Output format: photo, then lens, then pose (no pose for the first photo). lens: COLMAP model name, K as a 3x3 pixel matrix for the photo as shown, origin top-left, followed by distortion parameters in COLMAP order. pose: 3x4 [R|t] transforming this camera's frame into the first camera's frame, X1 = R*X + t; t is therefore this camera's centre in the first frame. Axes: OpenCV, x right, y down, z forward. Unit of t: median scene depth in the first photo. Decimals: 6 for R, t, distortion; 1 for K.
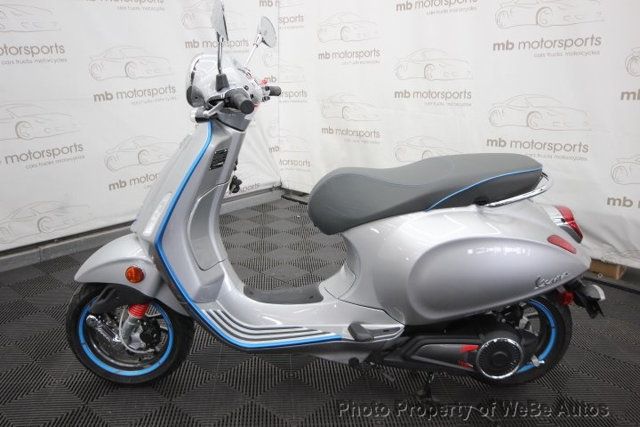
lens RADIAL K [[524.1, 0, 320.0], [0, 524.1, 213.5], [0, 0, 1]] dist [-0.003760, 0.050568]
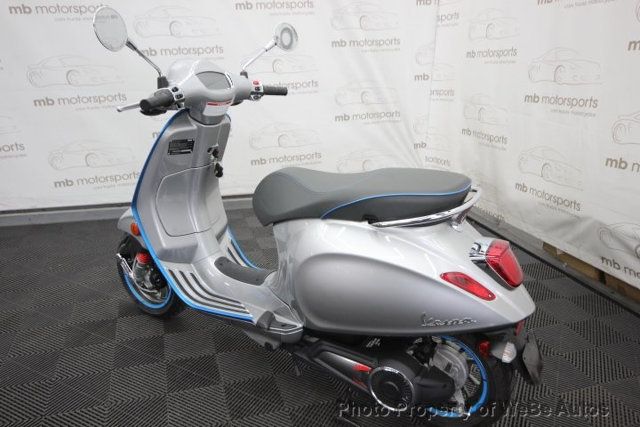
lens RADIAL K [[495.1, 0, 320.0], [0, 495.1, 213.5], [0, 0, 1]] dist [0.007911, 0.009615]
pose [[0.849360, 0.166932, -0.500722, 0.360060], [-0.151756, 0.985847, 0.071245, -0.044134], [0.505528, 0.015474, 0.862671, 0.096199]]
